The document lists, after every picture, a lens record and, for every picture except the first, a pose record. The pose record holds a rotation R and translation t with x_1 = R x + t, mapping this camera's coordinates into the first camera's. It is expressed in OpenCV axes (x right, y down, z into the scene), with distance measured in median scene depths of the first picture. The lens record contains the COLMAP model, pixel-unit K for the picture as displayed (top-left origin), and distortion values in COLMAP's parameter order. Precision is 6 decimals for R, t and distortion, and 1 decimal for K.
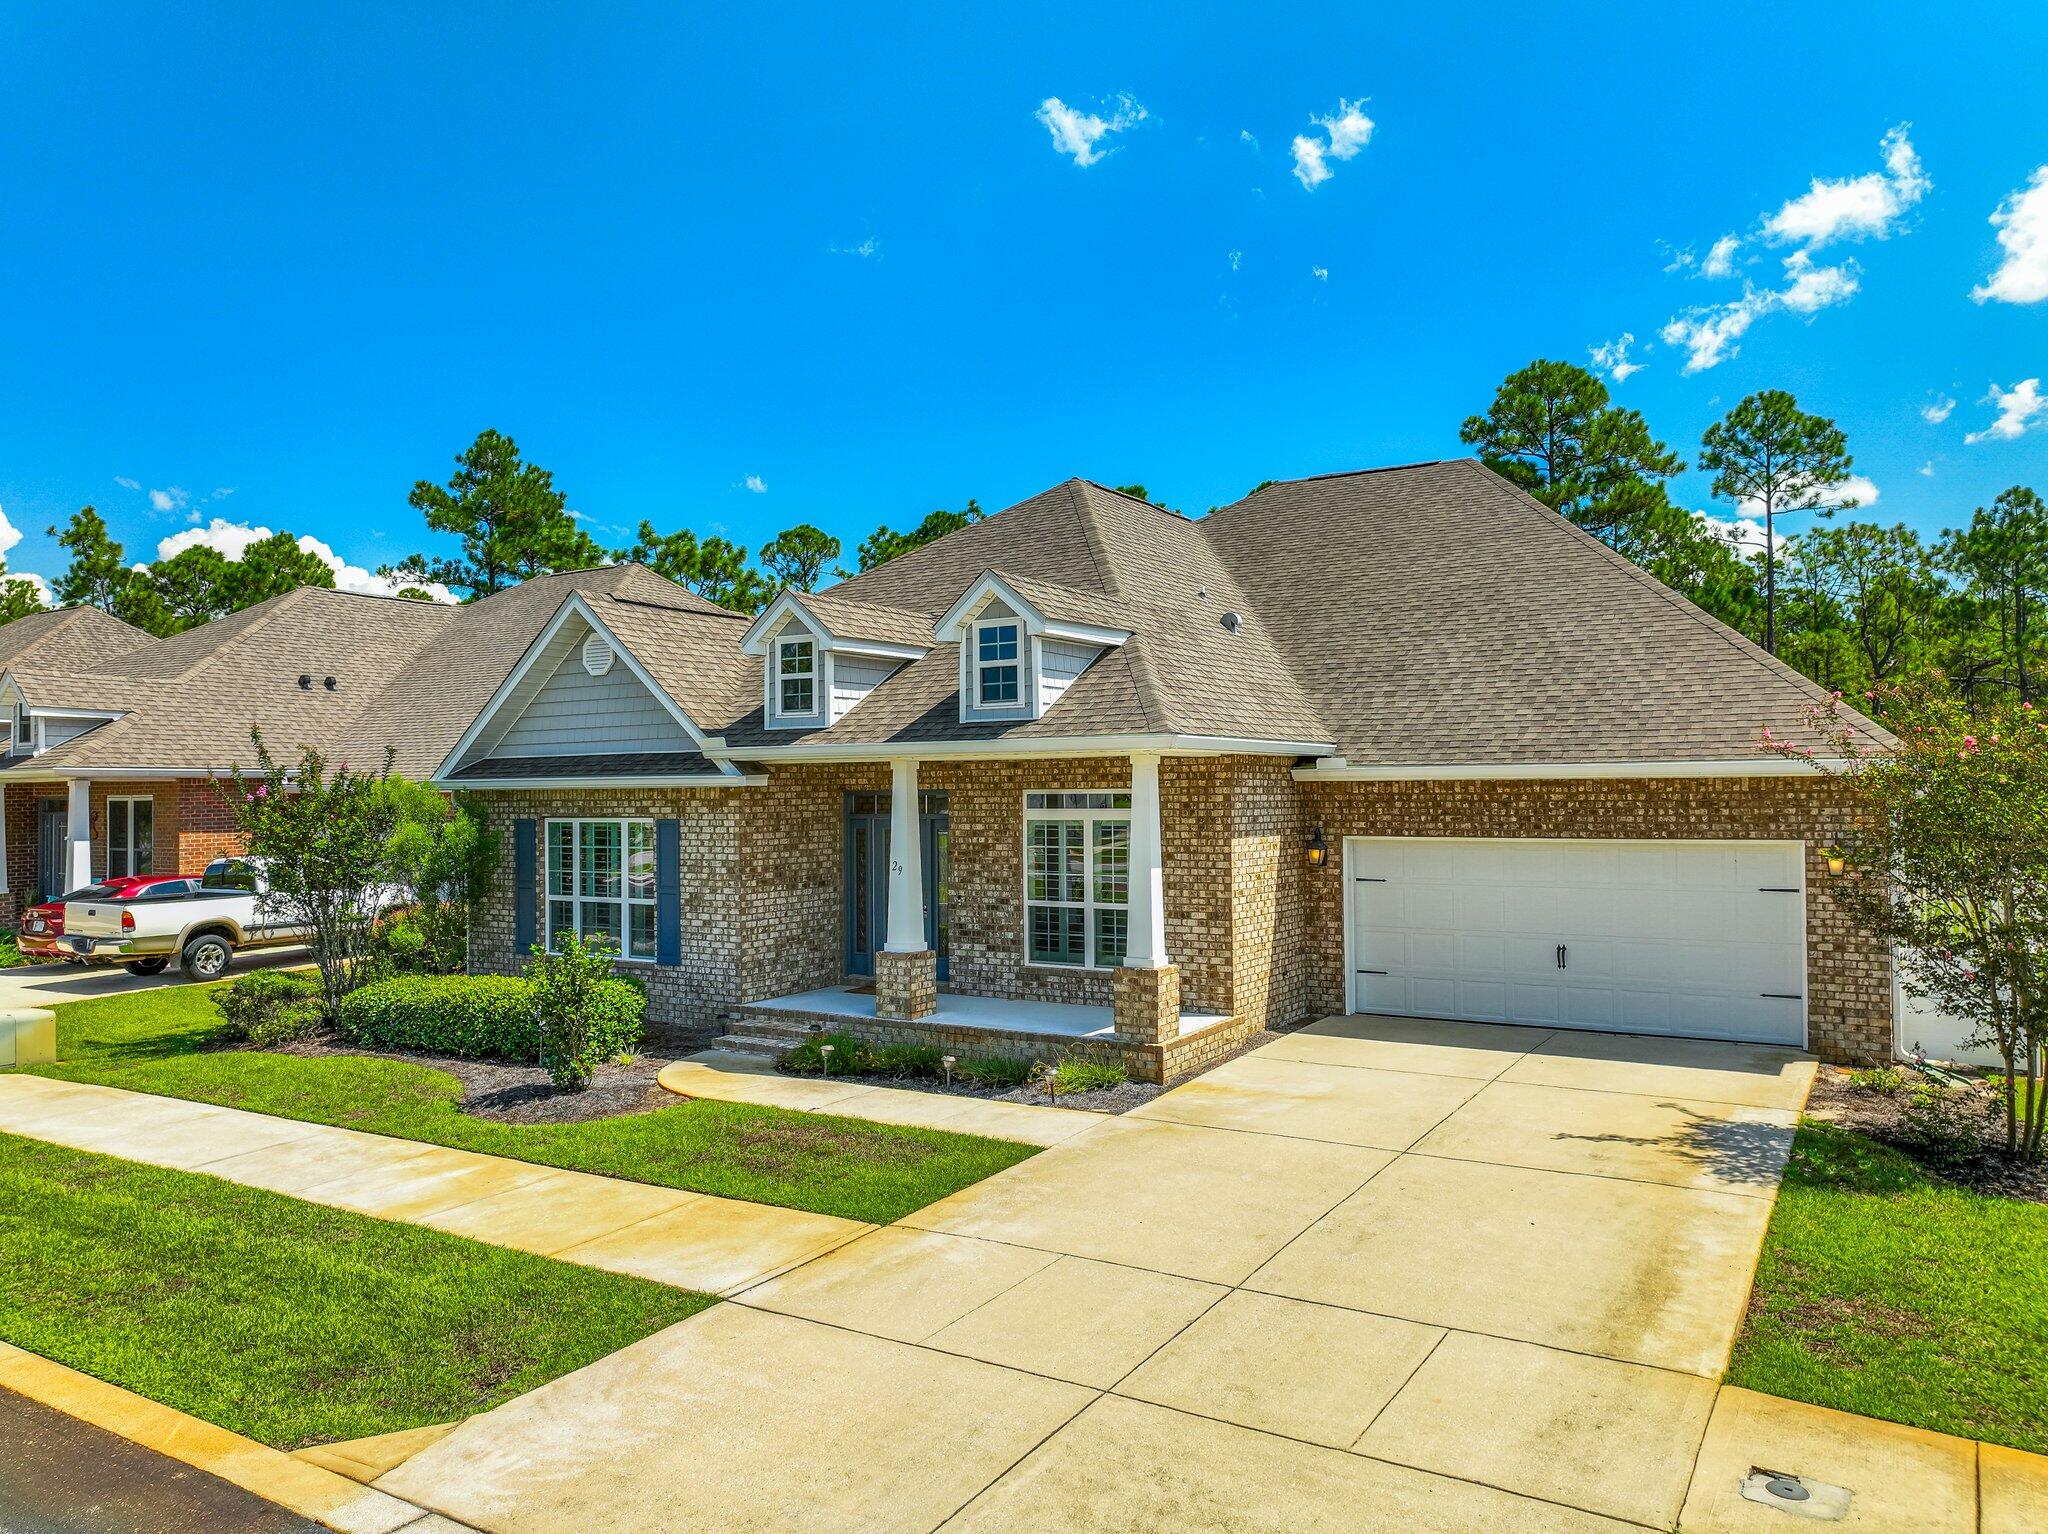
lens RADIAL K [[1429.0, 0, 1023.5], [0, 1429.0, 769.0], [0, 0, 1]] dist [0.000478, 0.000007]
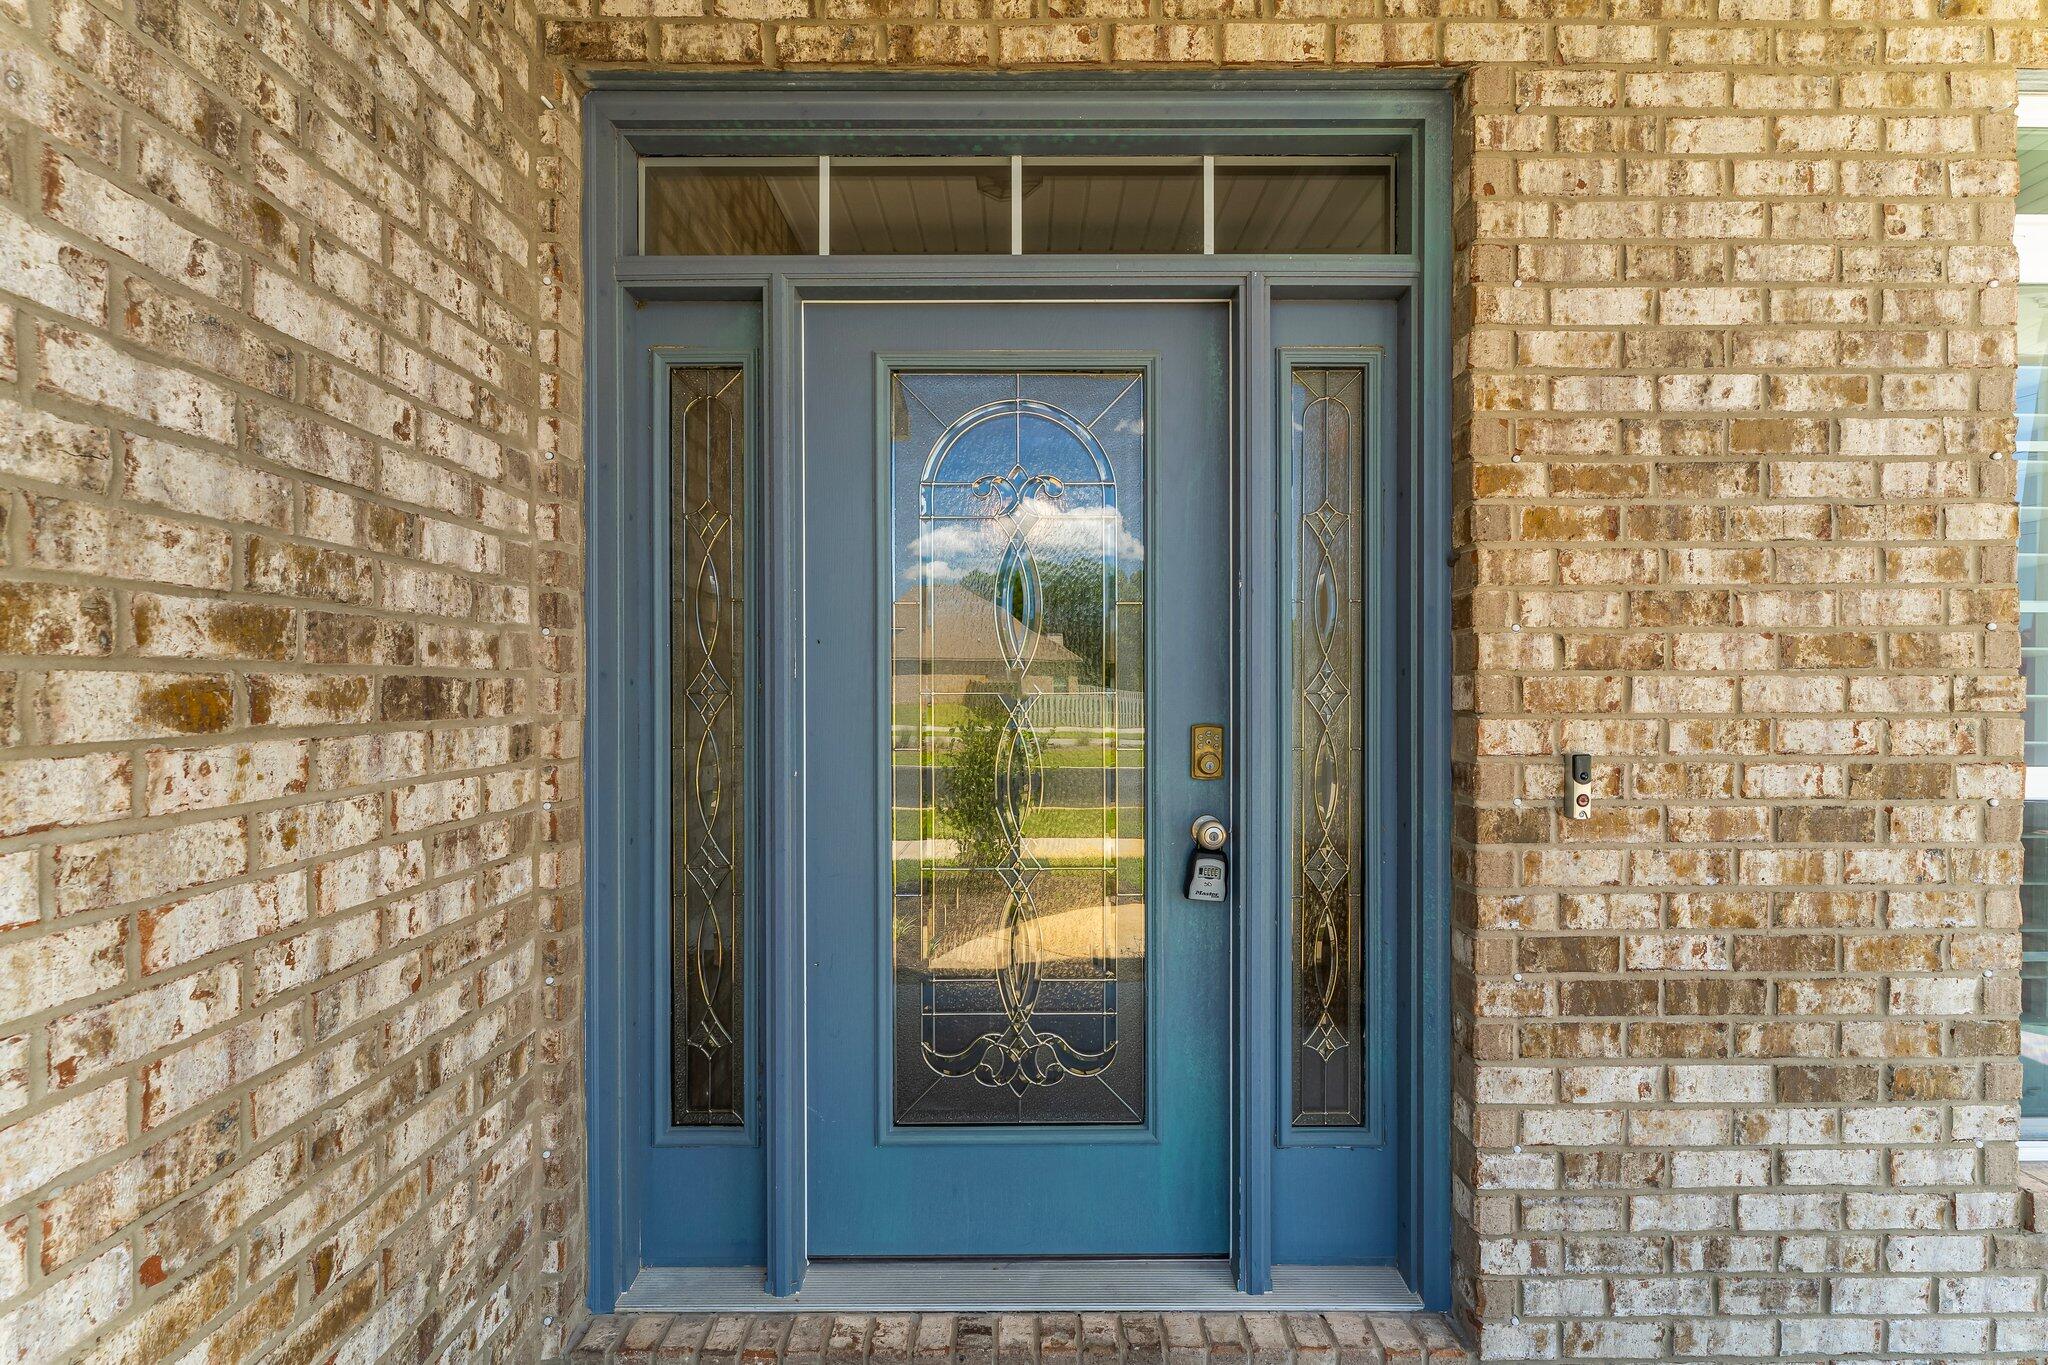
lens RADIAL K [[832.0, 0, 1029.6], [0, 832.0, 687.7], [0, 0, 1]] dist [0.001953, 0.000099]
pose [[0.844569, 0.005156, 0.535423, -0.141715], [-0.015895, 0.999754, 0.015444, 0.081422], [-0.535212, -0.021554, 0.844443, 0.961445]]
